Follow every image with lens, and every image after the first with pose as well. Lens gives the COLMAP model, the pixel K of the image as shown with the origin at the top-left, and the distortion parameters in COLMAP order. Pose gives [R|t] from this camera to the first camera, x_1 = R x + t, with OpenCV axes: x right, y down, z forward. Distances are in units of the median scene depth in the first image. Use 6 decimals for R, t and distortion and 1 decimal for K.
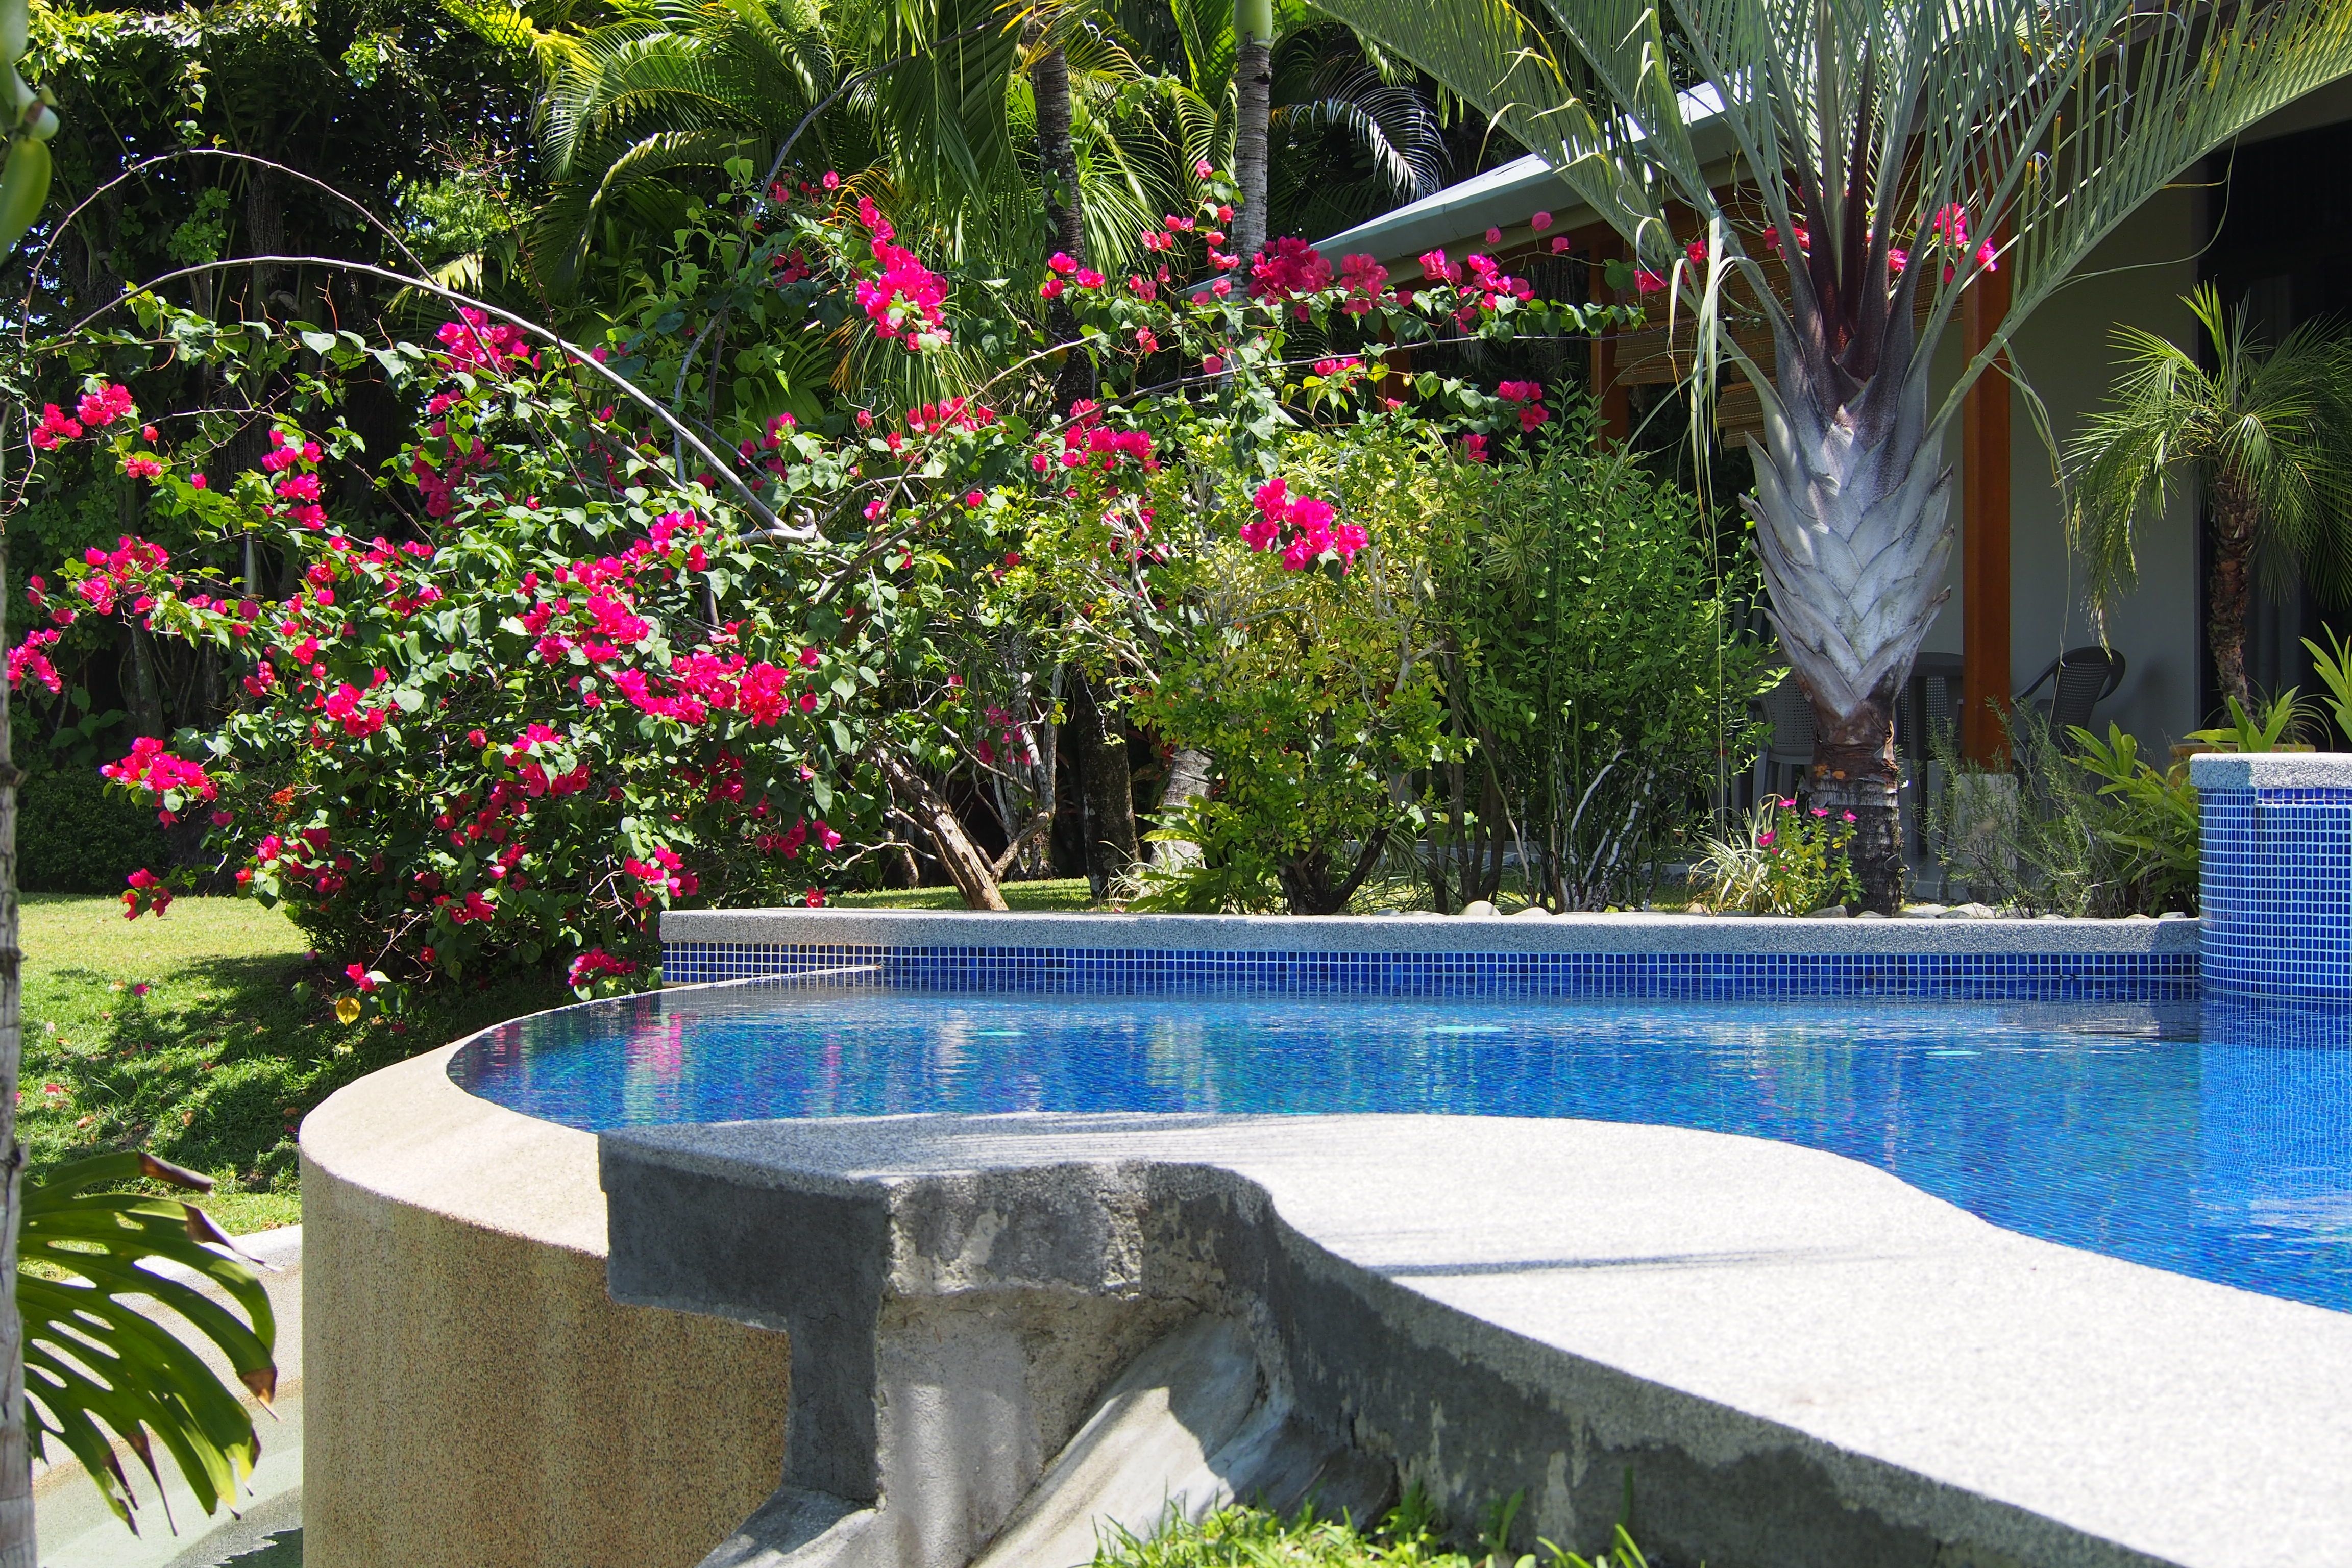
lens RADIAL K [[5080.3, 0, 1176.0], [0, 5080.3, 784.0], [0, 0, 1]] dist [-0.188771, 0.310629]
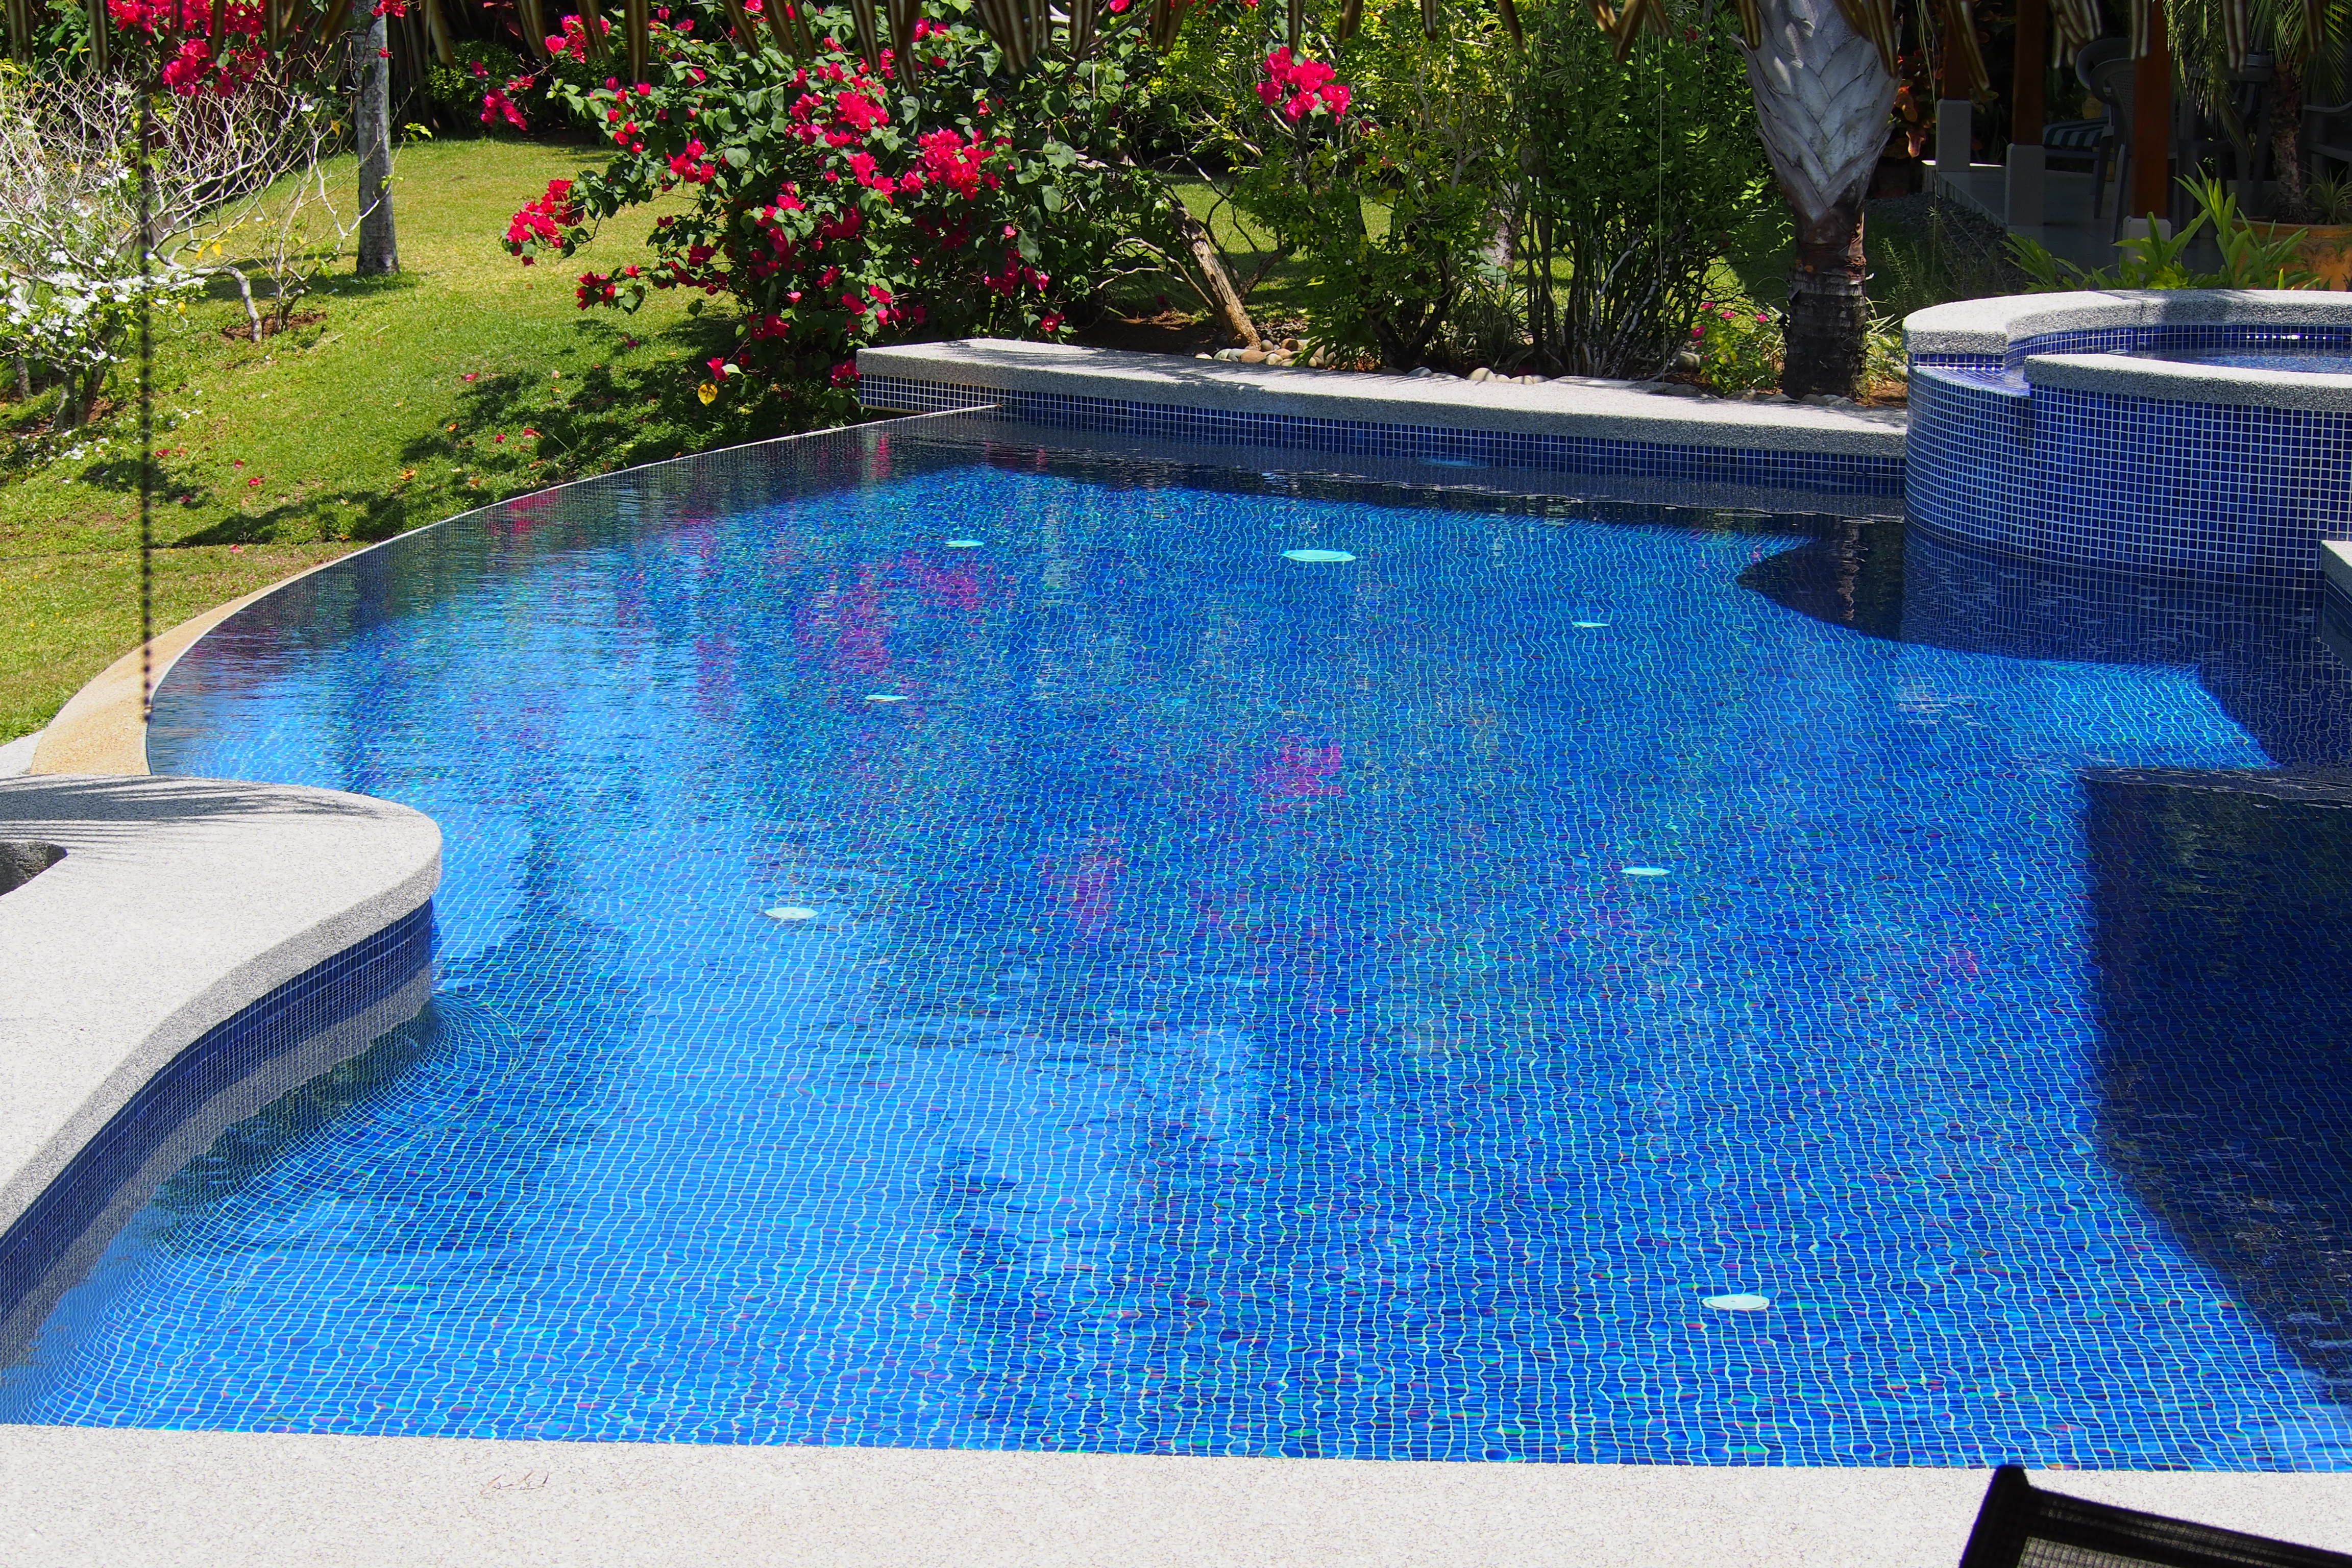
lens RADIAL K [[5080.3, 0, 1176.0], [0, 5080.3, 784.0], [0, 0, 1]] dist [-0.188771, 0.310629]
pose [[0.961620, 0.062541, -0.267162, 0.344300], [-0.012295, 0.982520, 0.185749, -0.112498], [0.274109, -0.175335, 0.945580, -0.221138]]
